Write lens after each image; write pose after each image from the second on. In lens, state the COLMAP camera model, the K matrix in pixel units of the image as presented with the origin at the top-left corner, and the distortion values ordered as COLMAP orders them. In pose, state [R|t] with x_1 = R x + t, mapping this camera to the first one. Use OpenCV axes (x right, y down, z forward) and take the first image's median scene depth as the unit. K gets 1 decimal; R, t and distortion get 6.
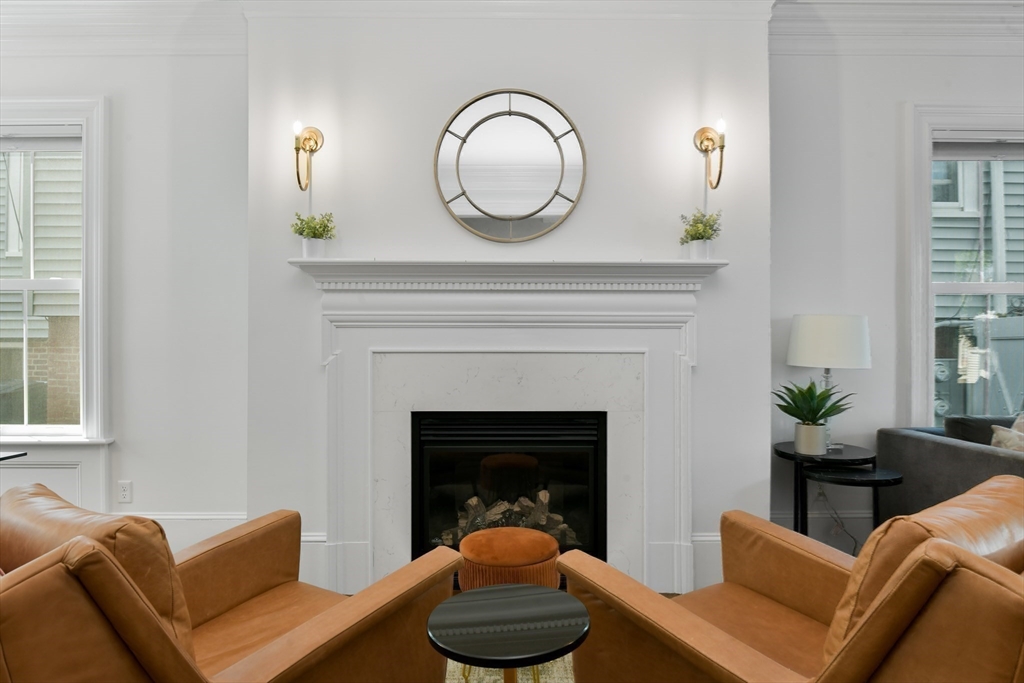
lens RADIAL K [[599.3, 0, 511.8], [0, 599.3, 351.6], [0, 0, 1]] dist [0.008063, 0.000707]
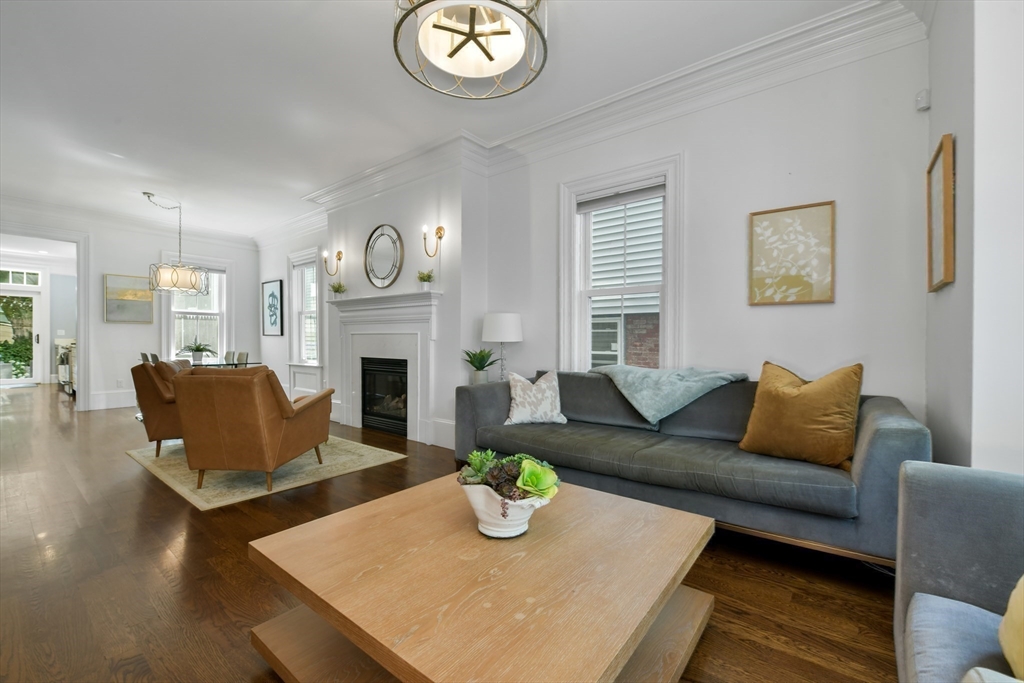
lens RADIAL K [[419.8, 0, 508.5], [0, 419.8, 338.8], [0, 0, 1]] dist [-0.012174, -0.000248]
pose [[0.777573, 0.004186, -0.628779, 1.461218], [0.002227, 0.999953, 0.009410, 0.006693], [0.628789, -0.008717, 0.777527, 0.006850]]
